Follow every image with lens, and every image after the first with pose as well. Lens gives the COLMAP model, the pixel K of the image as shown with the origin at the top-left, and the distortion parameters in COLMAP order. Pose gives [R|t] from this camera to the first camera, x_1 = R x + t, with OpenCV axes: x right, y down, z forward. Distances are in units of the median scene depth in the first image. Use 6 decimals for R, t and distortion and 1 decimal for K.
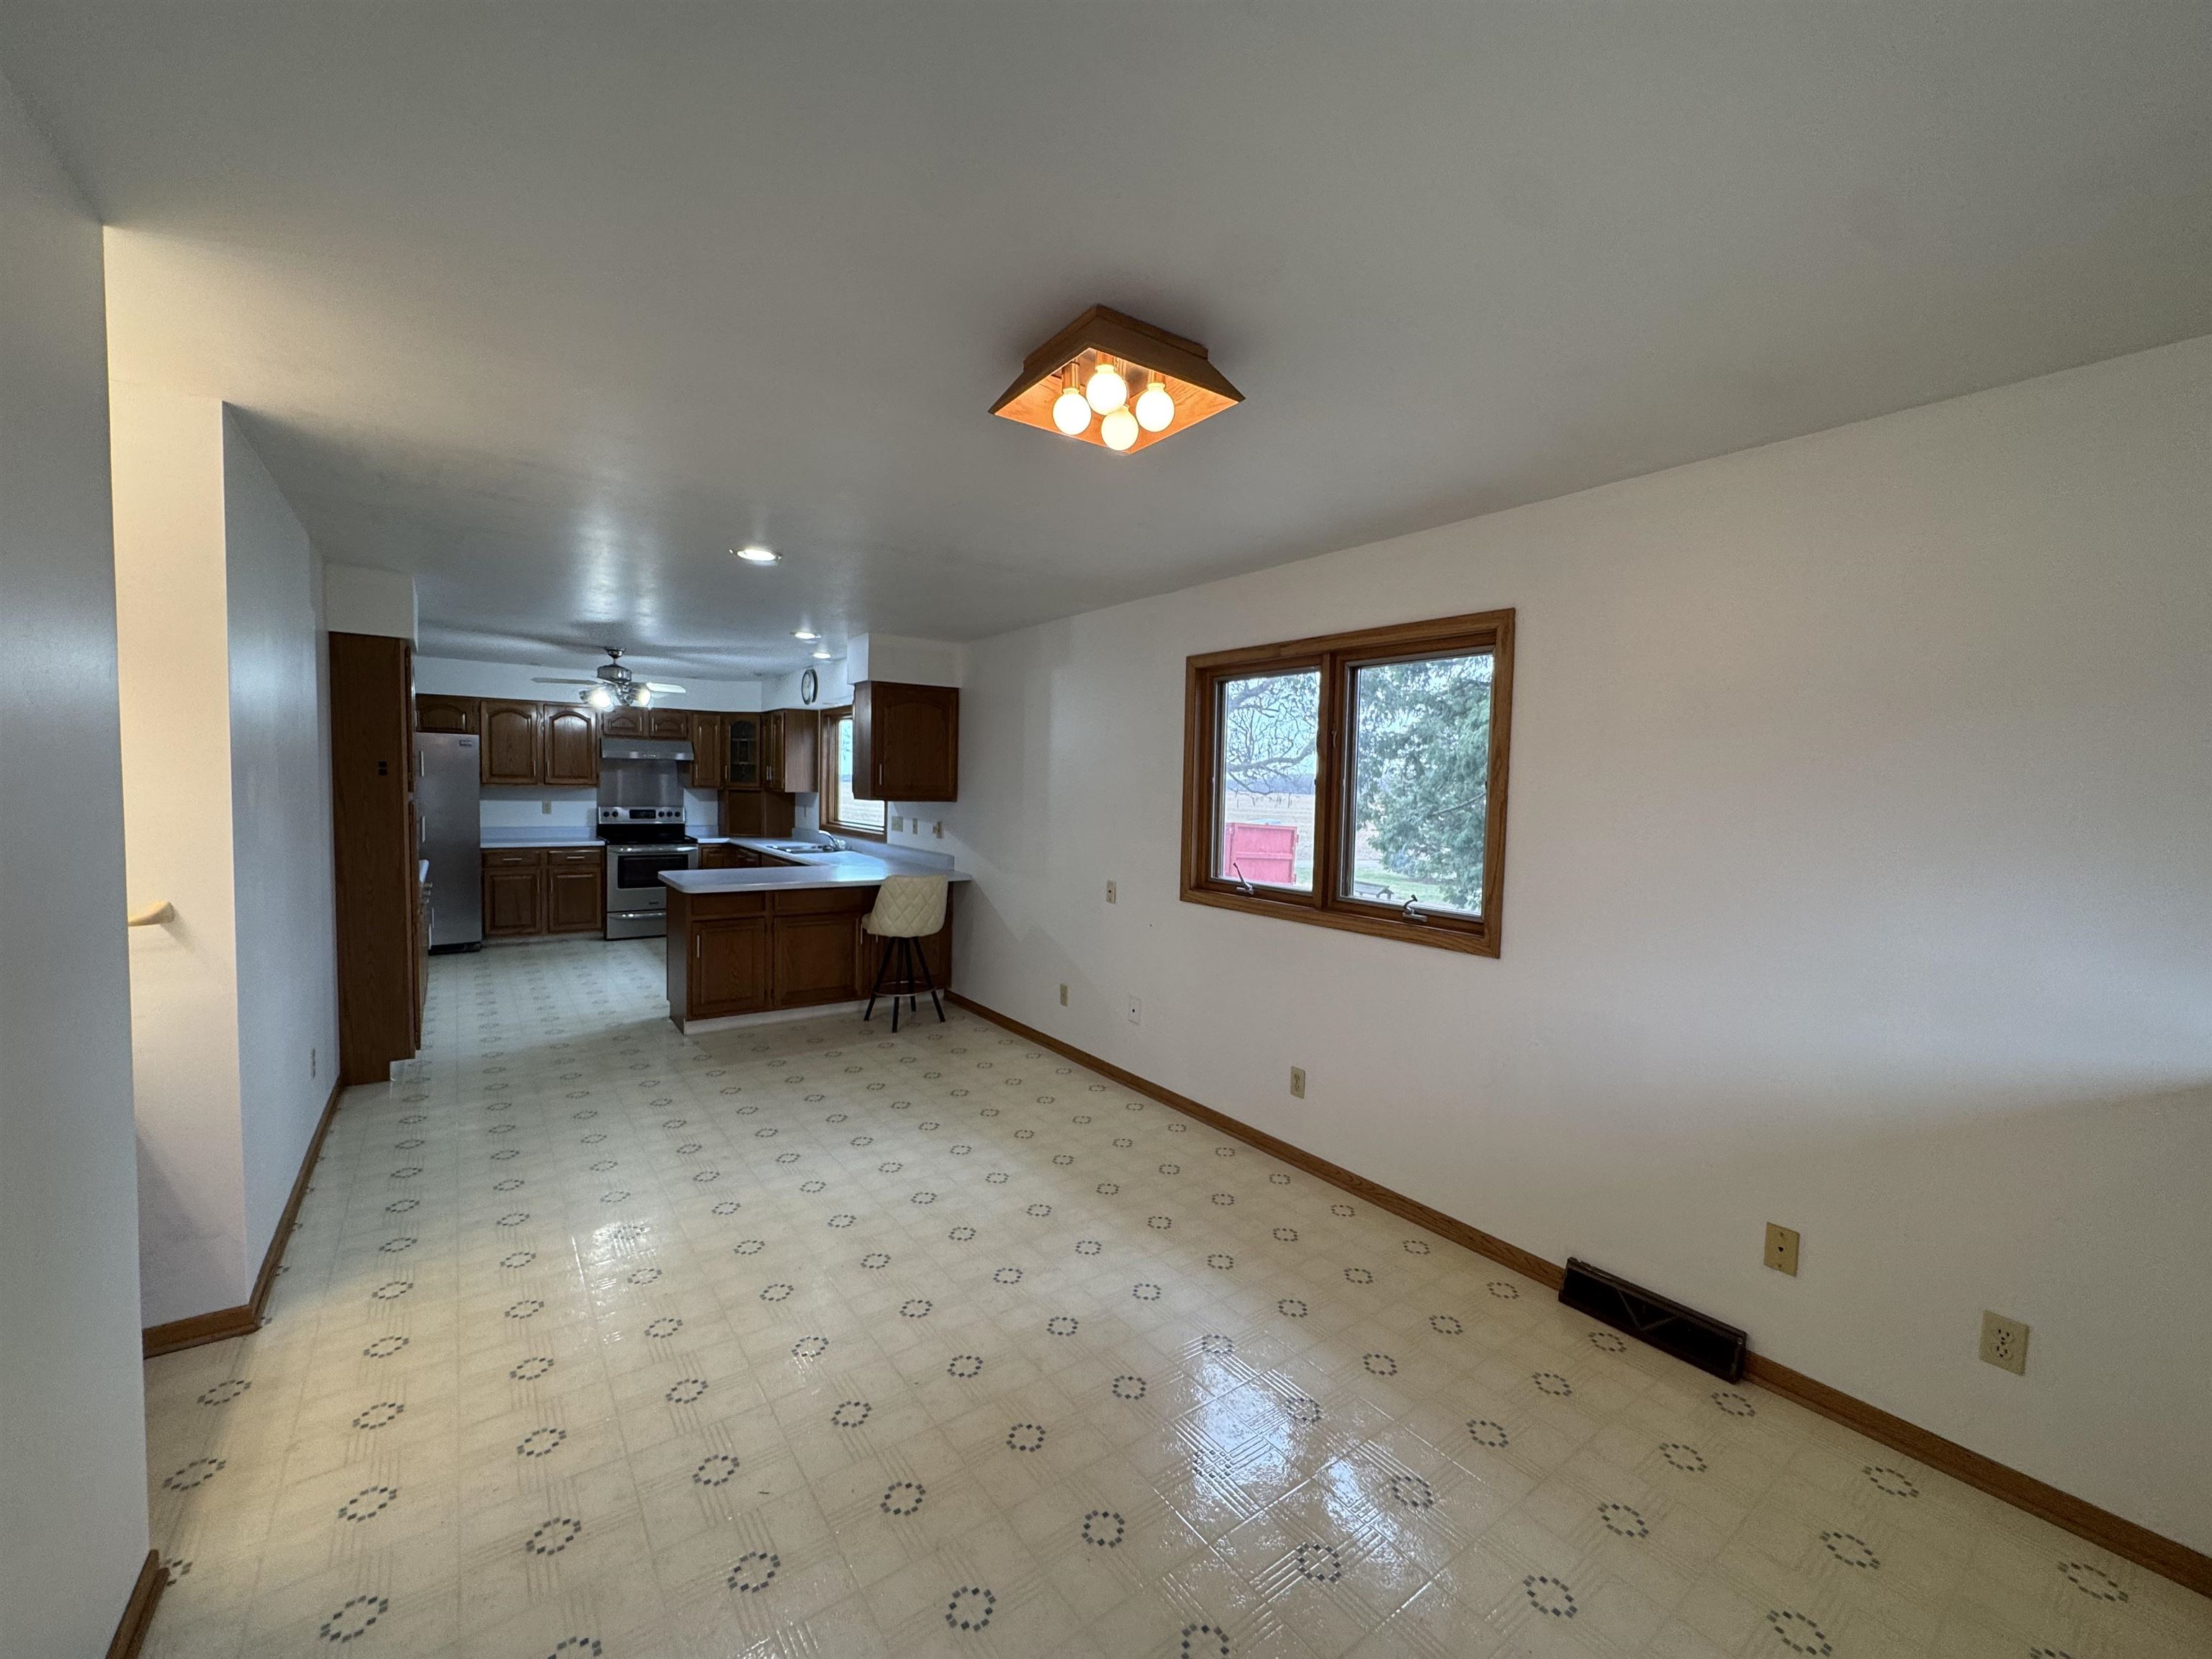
lens RADIAL K [[877.5, 0, 1105.9], [0, 877.5, 828.8], [0, 0, 1]] dist [-0.006065, 0.000767]
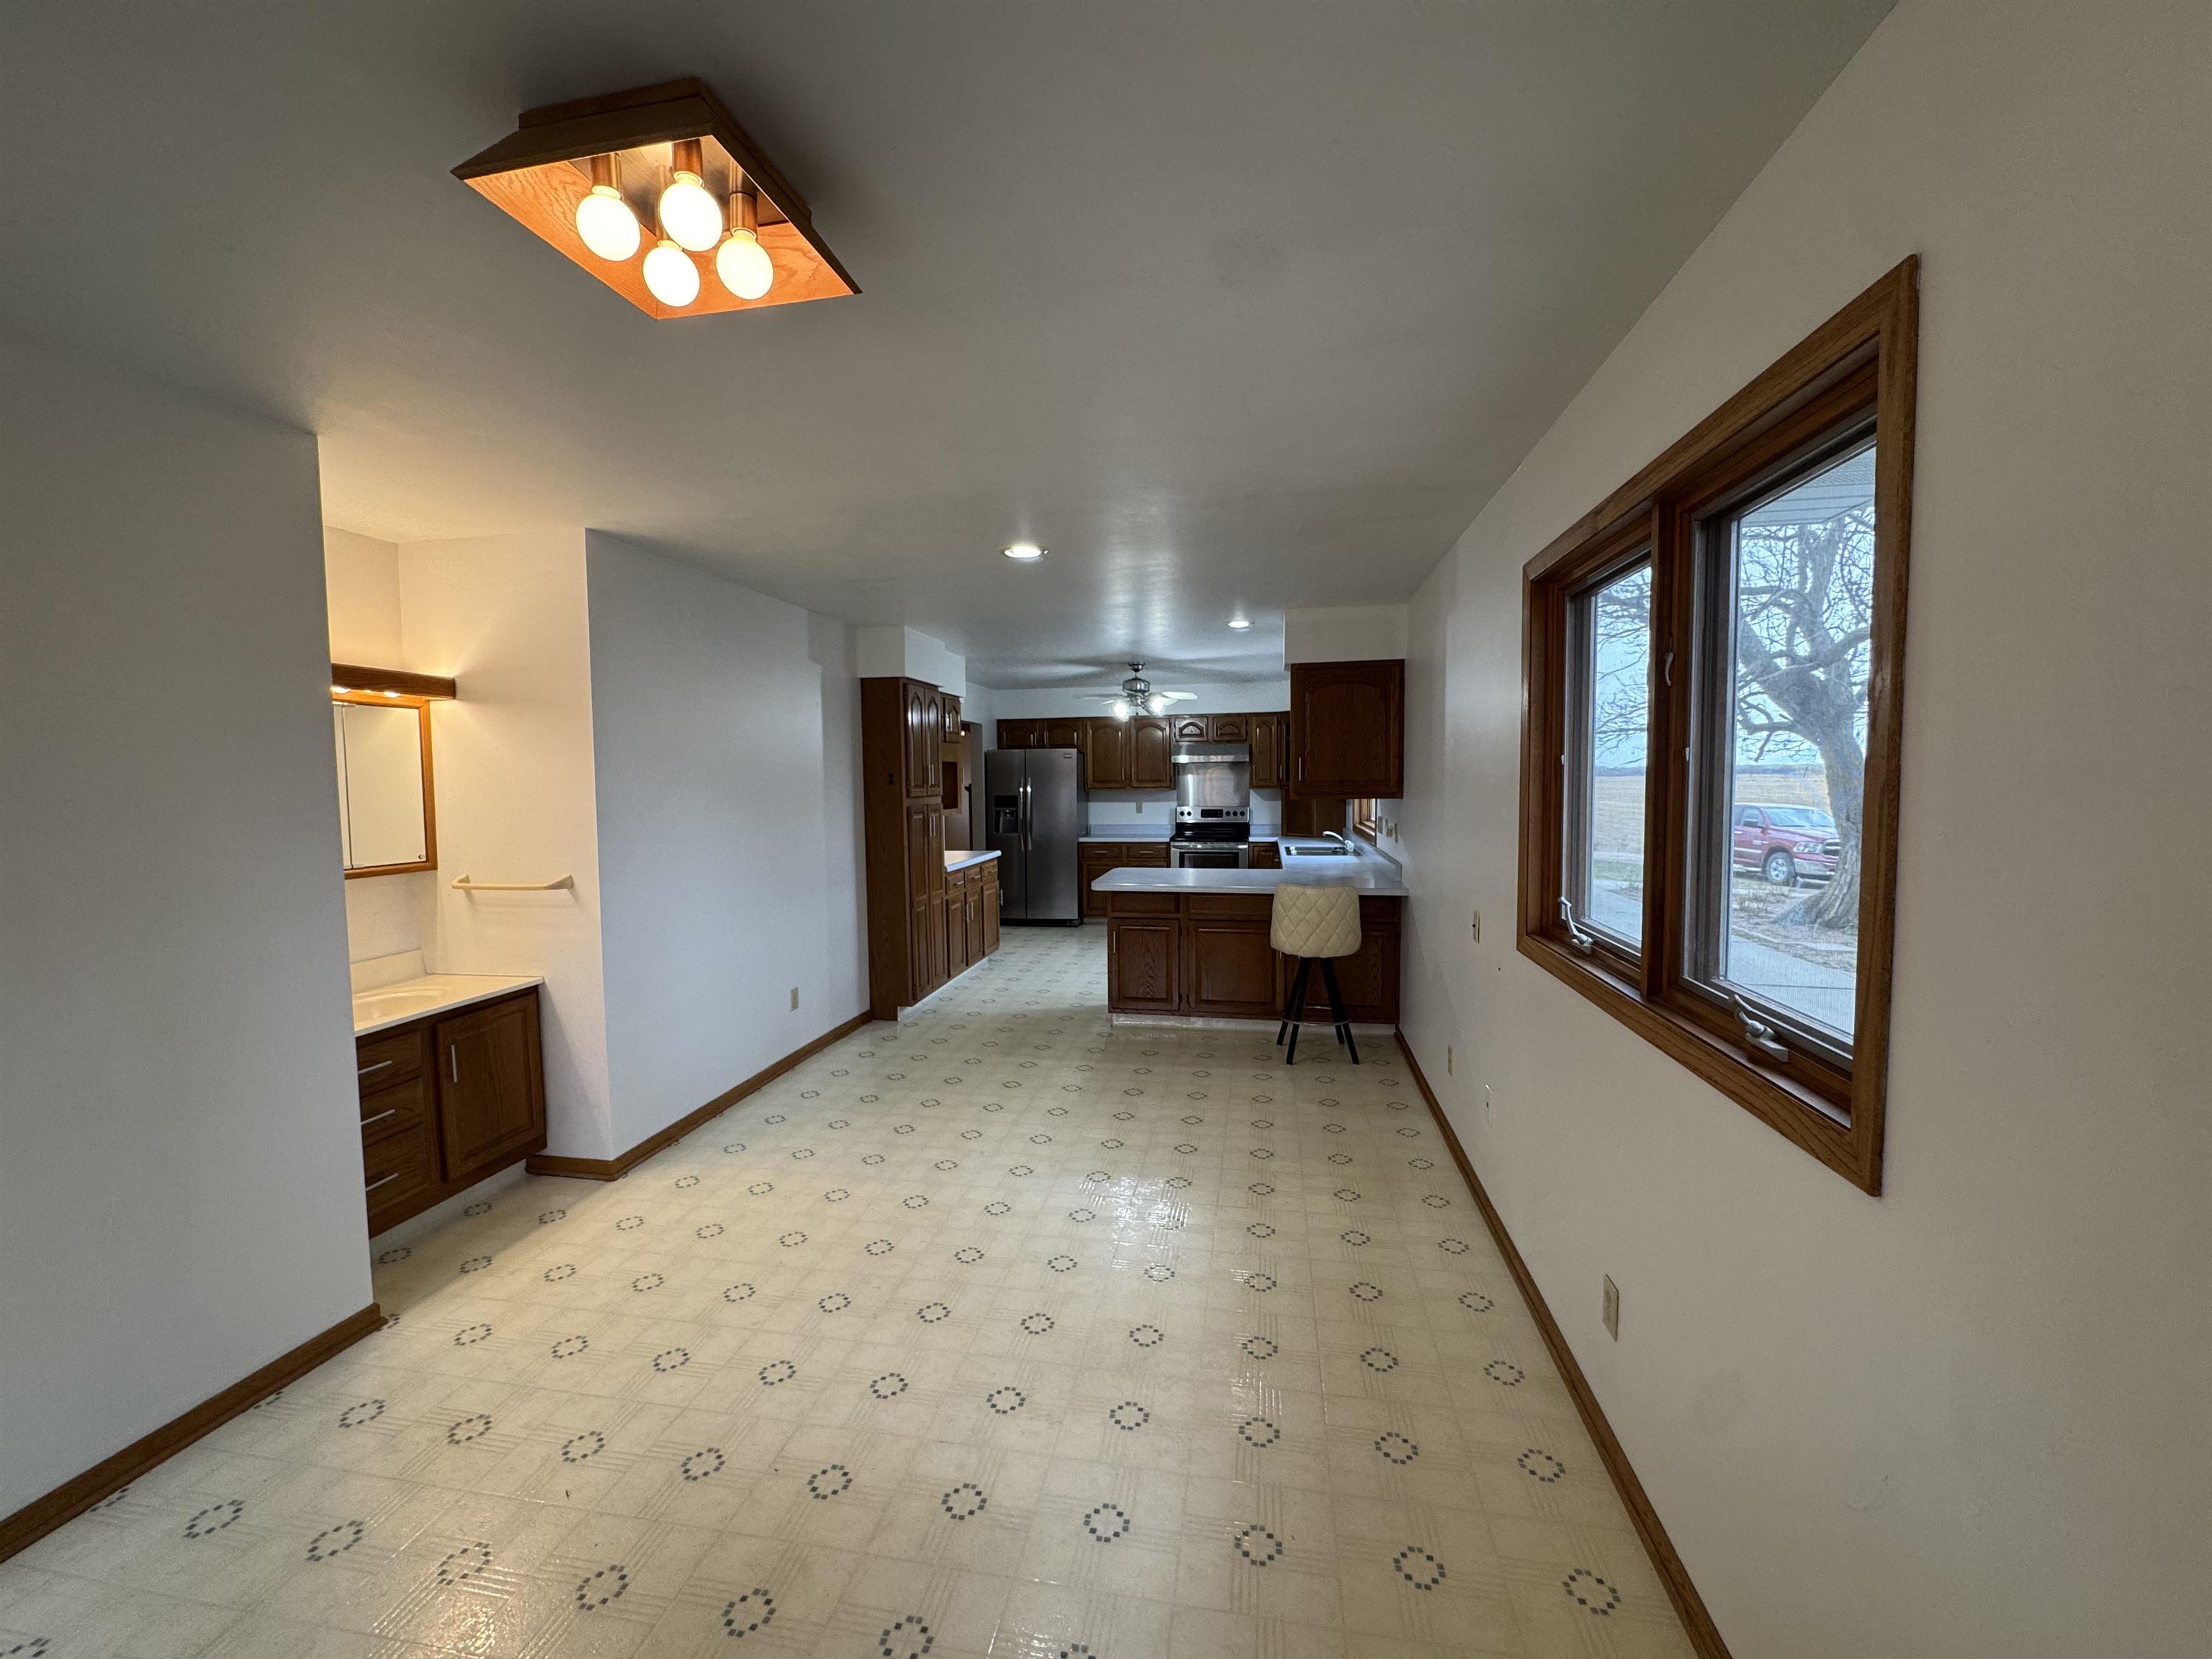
lens RADIAL K [[877.5, 0, 1109.0], [0, 877.5, 831.0], [0, 0, 1]] dist [-0.006065, 0.000767]
pose [[0.688027, 0.013600, -0.725558, 0.239630], [-0.010436, 0.999906, 0.008847, -0.005229], [0.725610, 0.001485, 0.688104, 0.241702]]
